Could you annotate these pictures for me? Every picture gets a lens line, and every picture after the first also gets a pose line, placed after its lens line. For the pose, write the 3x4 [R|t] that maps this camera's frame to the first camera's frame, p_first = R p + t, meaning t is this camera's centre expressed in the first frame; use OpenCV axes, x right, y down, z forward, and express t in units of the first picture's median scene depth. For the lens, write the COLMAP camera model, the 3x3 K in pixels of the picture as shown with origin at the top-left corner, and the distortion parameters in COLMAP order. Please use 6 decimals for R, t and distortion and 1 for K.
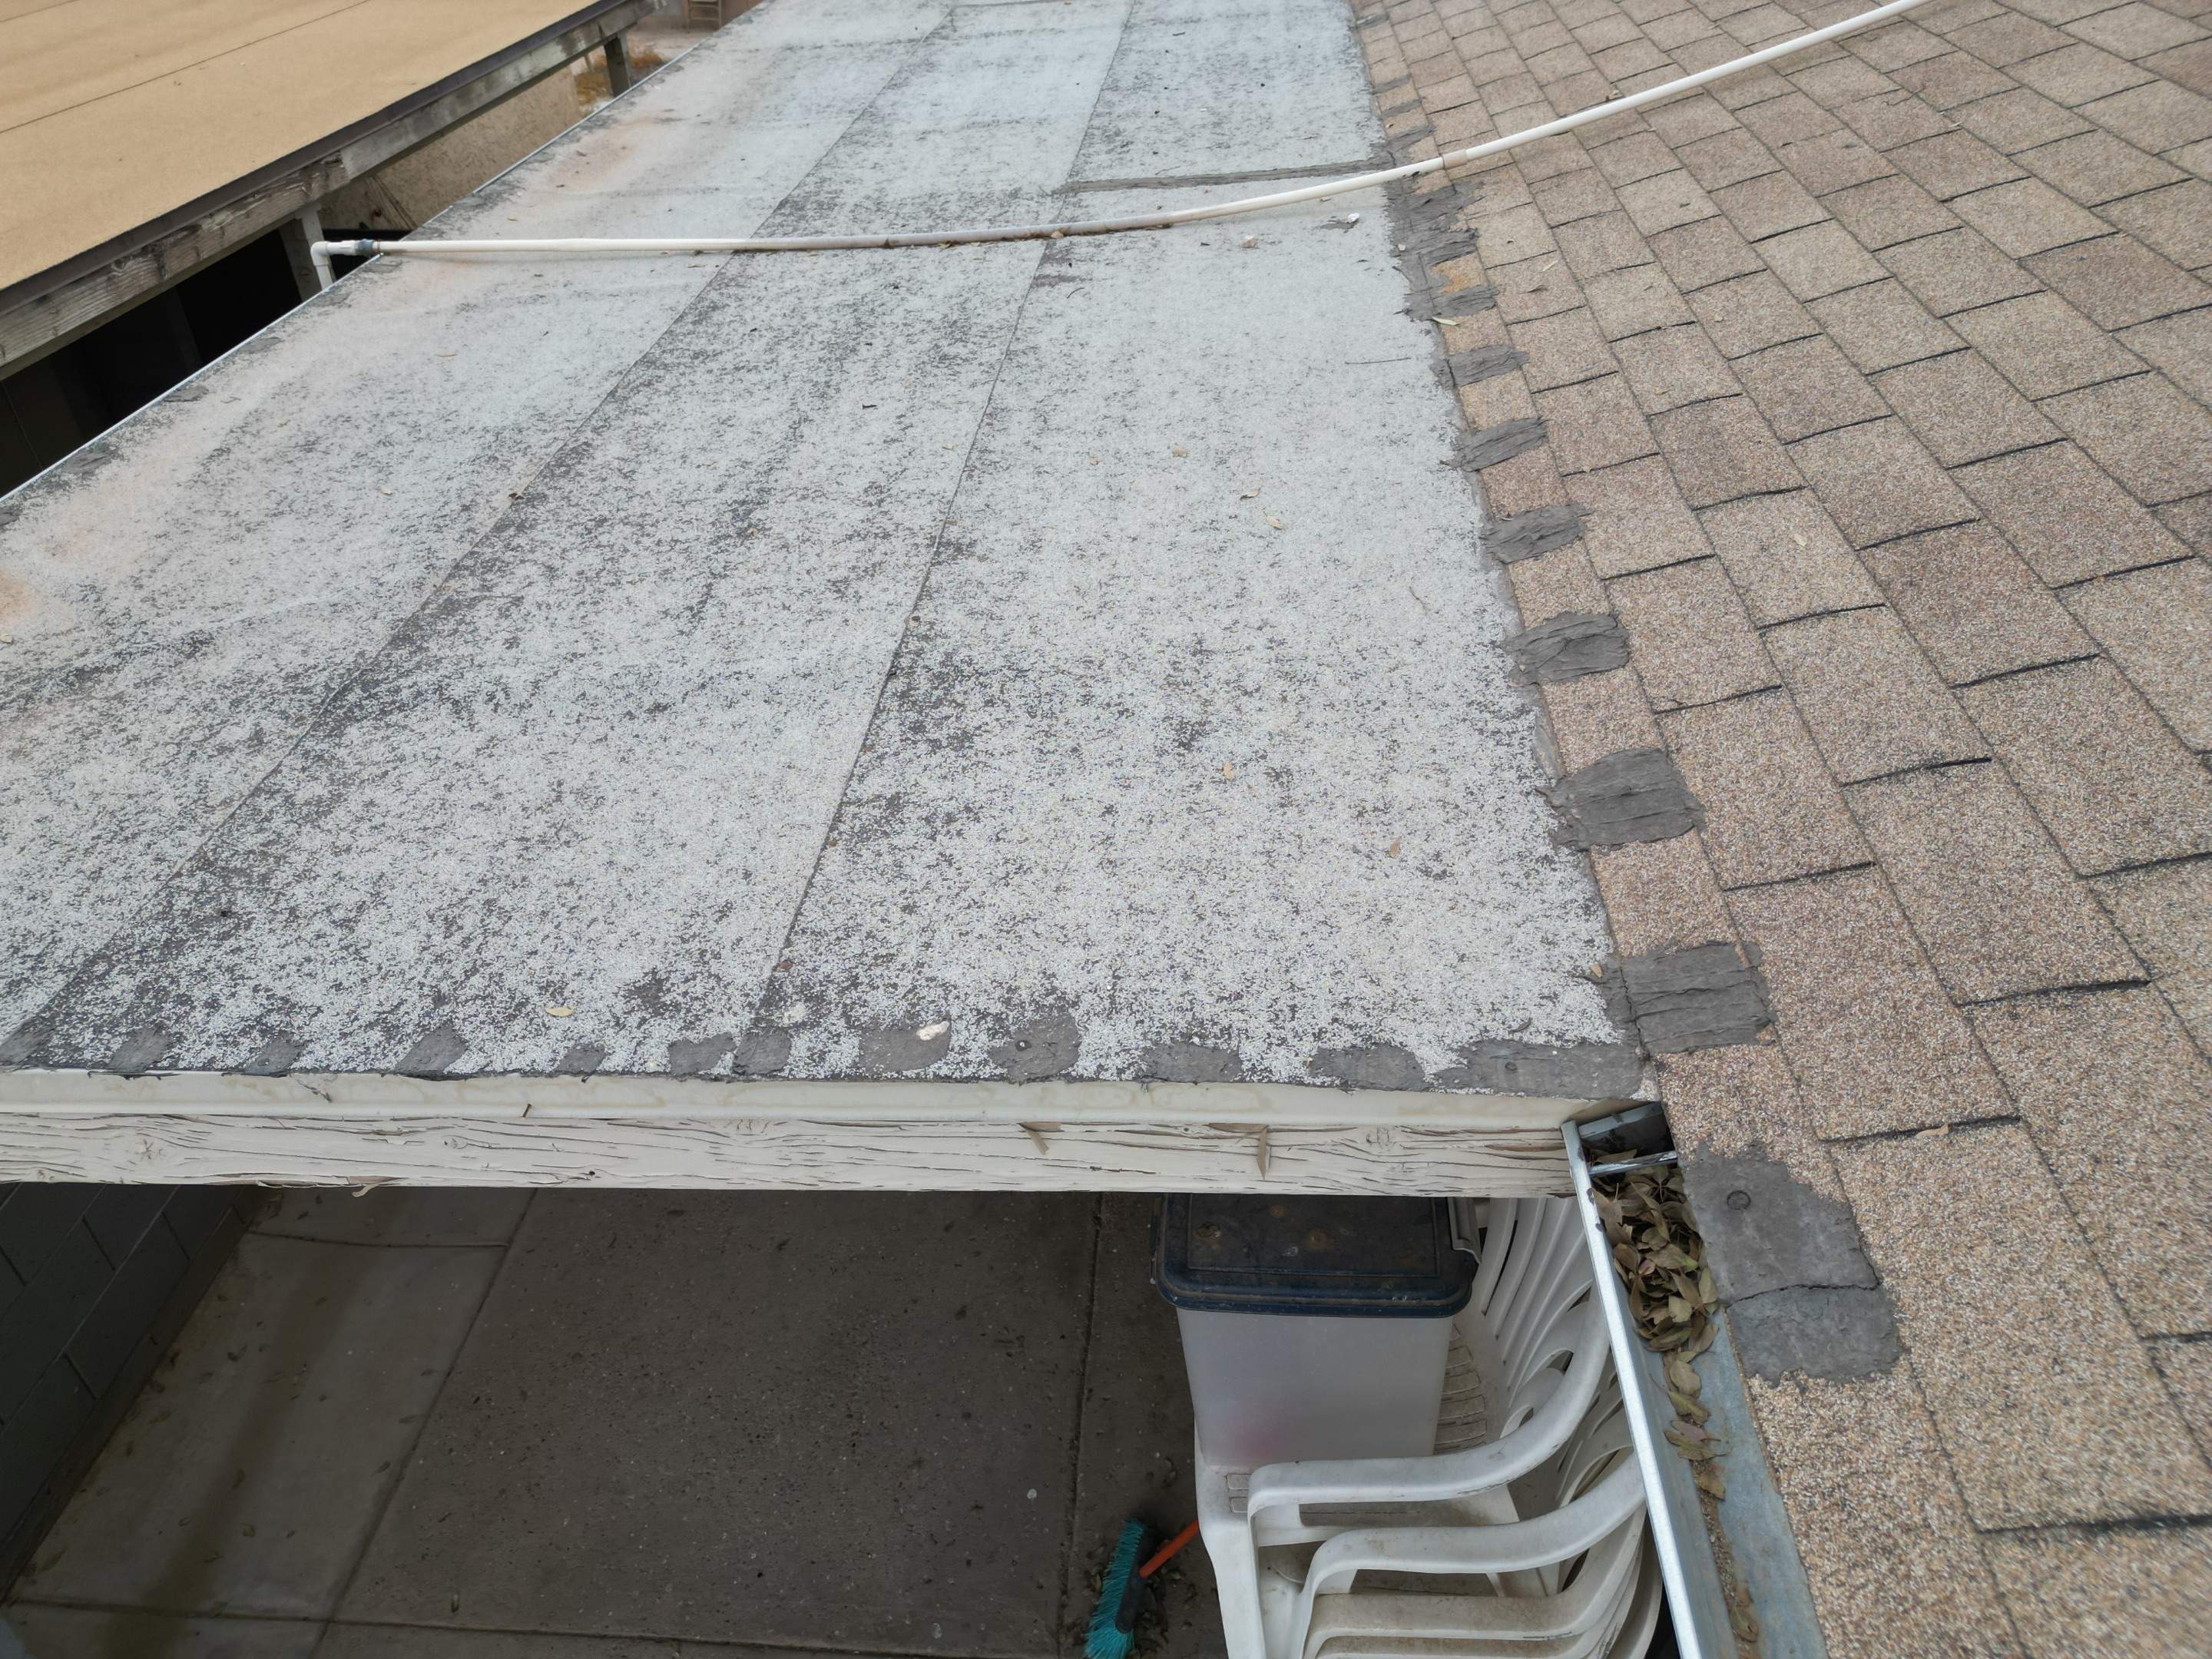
lens RADIAL K [[1536.5, 0, 1103.6], [0, 1536.5, 835.2], [0, 0, 1]] dist [0.073124, -0.080179]
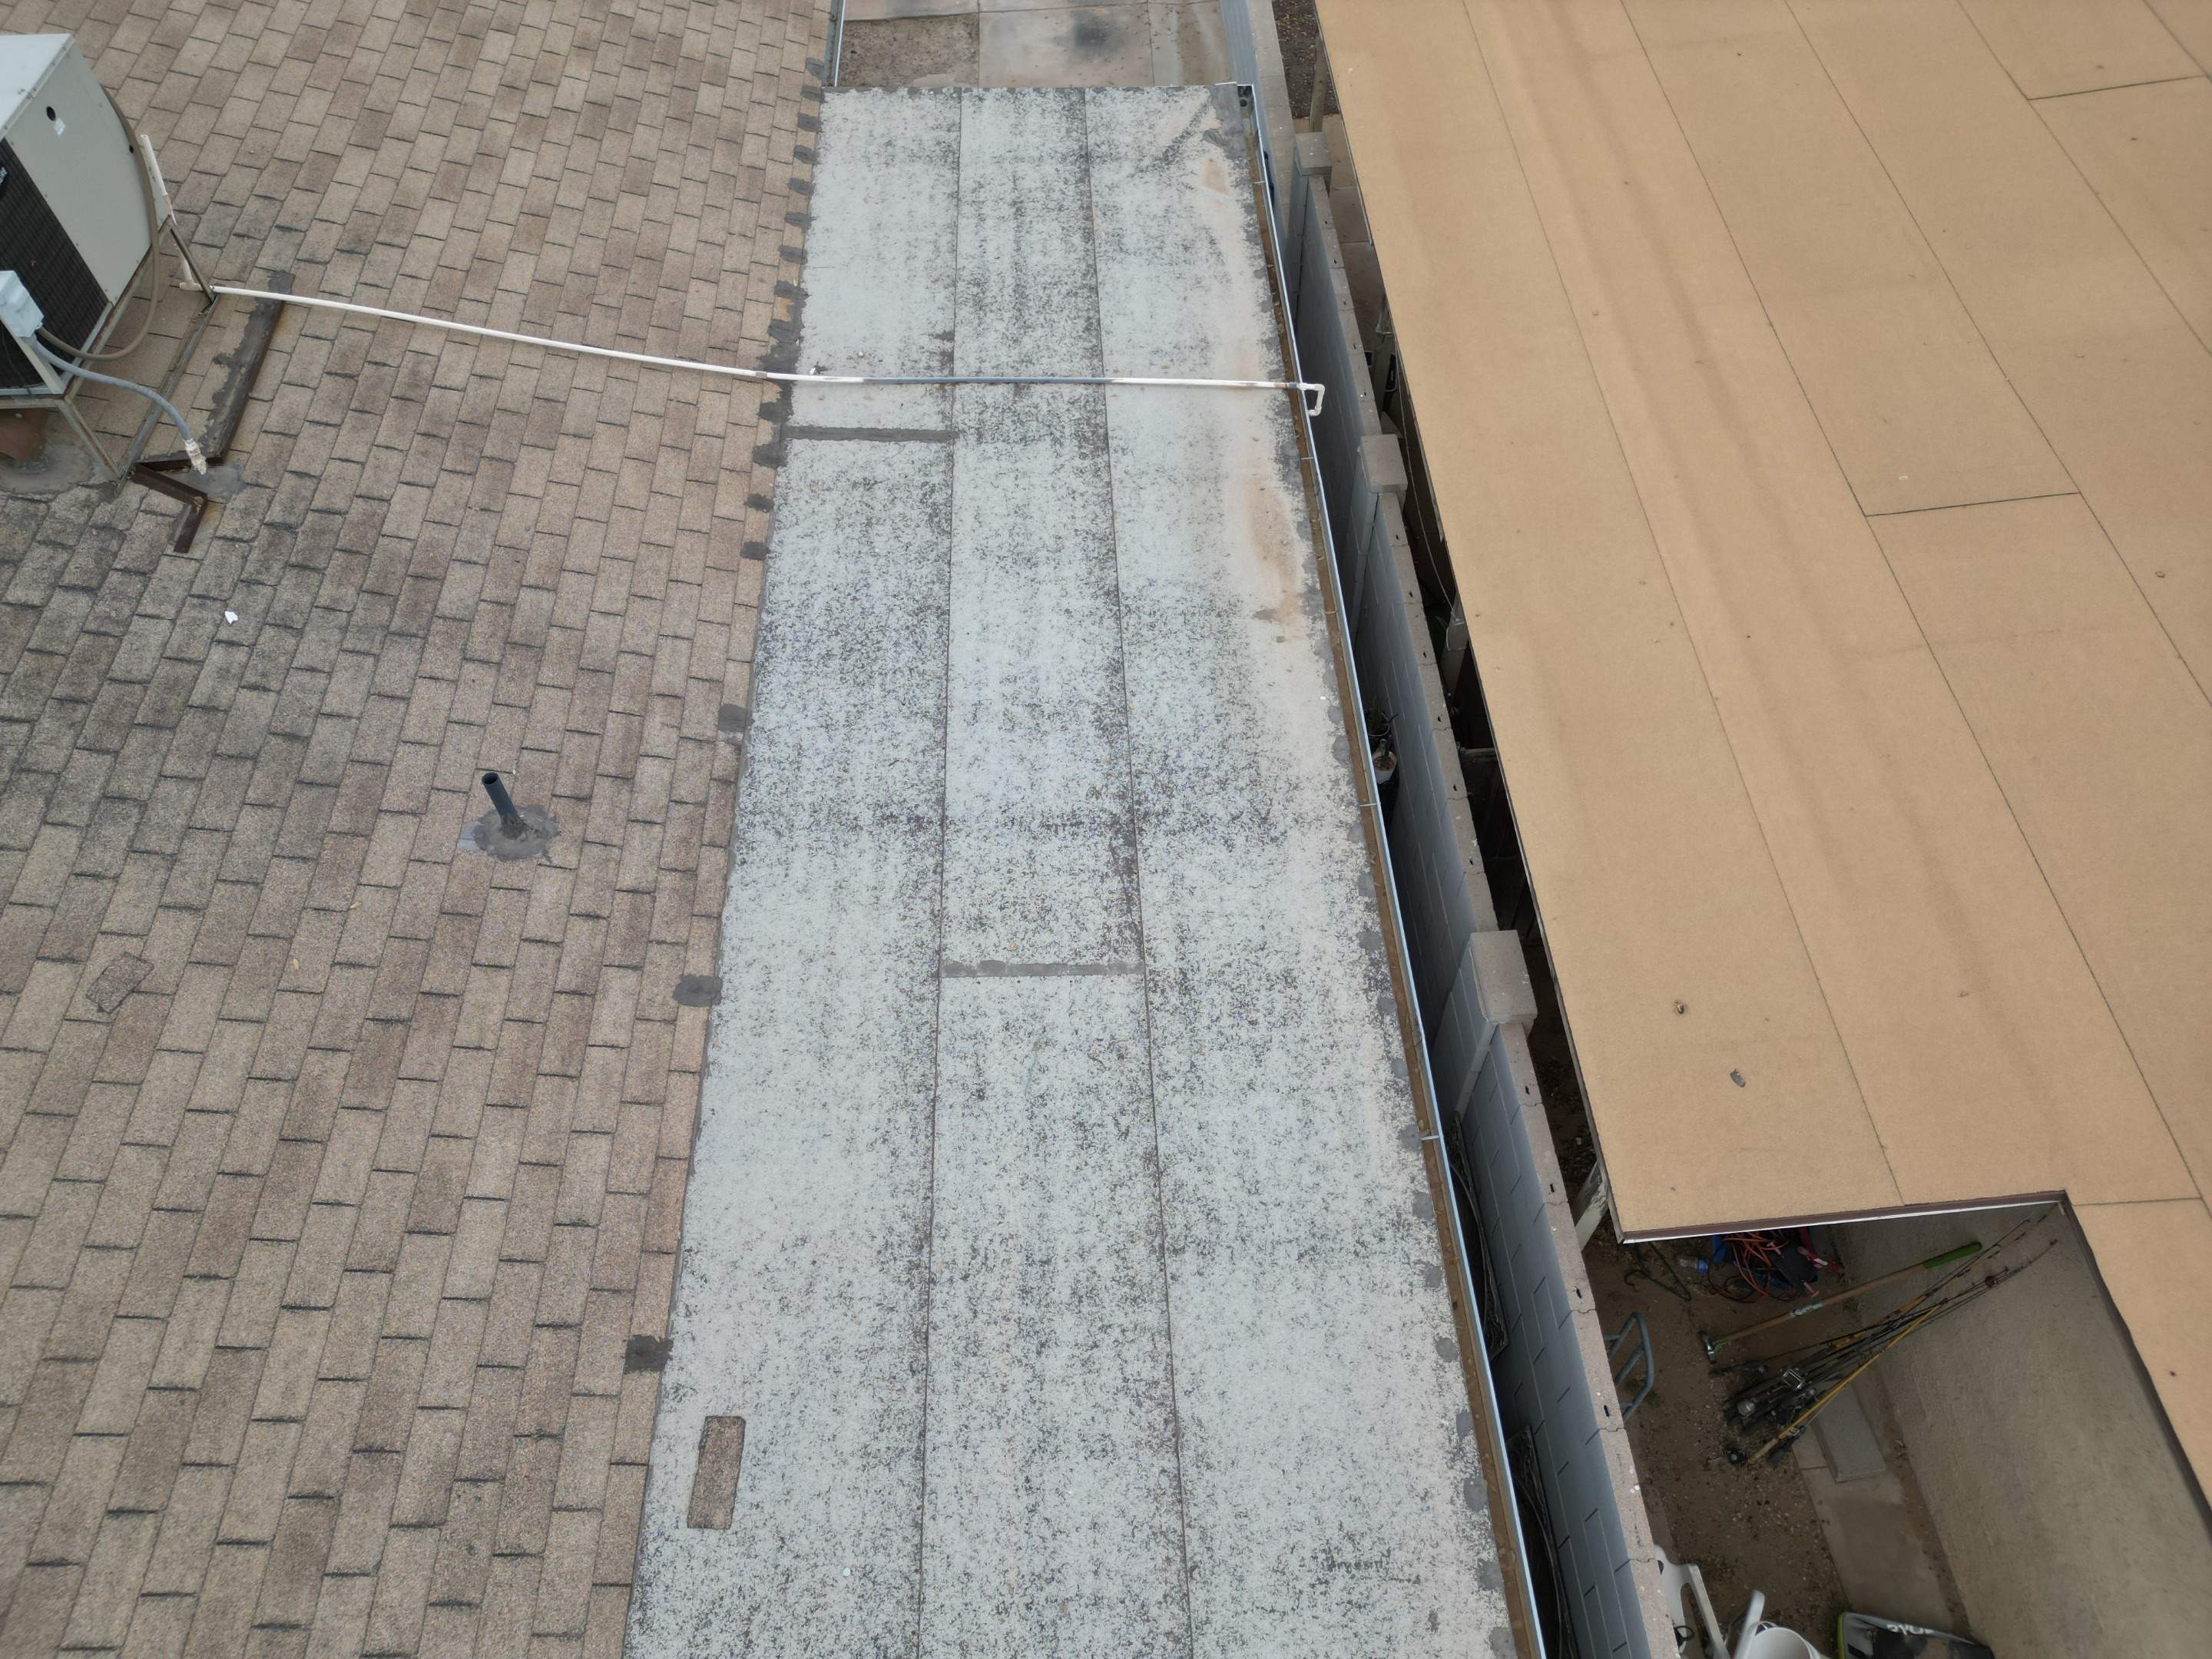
lens RADIAL K [[1531.4, 0, 1106.0], [0, 1531.4, 829.5], [0, 0, 1]] dist [0.178576, -0.375697]
pose [[-0.991802, 0.124519, -0.028697, -0.225689], [-0.029468, -0.004349, 0.999556, -5.422577], [0.124339, 0.992208, 0.007983, 3.464334]]
